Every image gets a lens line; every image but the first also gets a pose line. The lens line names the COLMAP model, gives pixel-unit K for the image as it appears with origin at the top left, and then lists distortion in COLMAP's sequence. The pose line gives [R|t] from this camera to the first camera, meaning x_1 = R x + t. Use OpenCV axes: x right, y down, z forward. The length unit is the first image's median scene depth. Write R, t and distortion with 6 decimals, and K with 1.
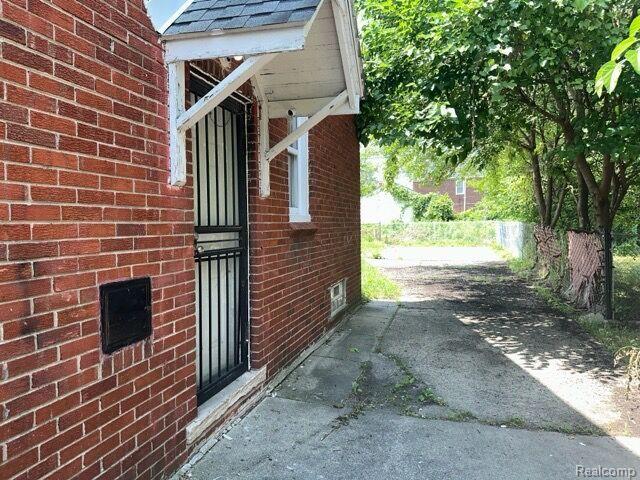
lens RADIAL K [[452.9, 0, 319.0], [0, 452.9, 238.2], [0, 0, 1]] dist [0.069295, -0.055313]
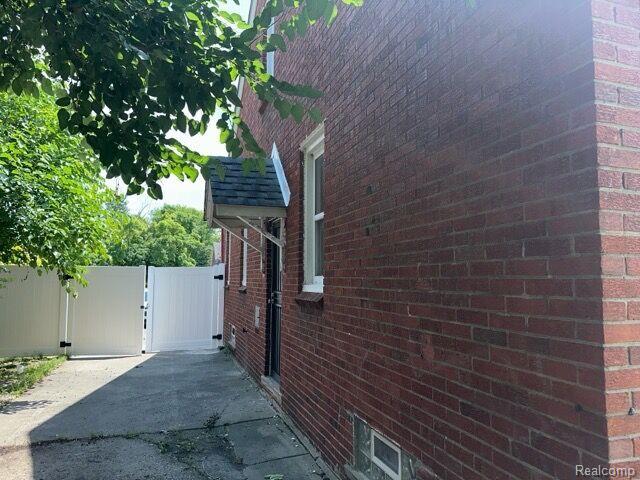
lens RADIAL K [[452.9, 0, 317.6], [0, 452.9, 239.0], [0, 0, 1]] dist [0.069295, -0.055313]
pose [[-0.822663, -0.043404, -0.566870, 0.589783], [-0.012793, 0.998242, -0.057867, -0.110570], [0.568385, -0.040353, -0.821772, 2.184714]]
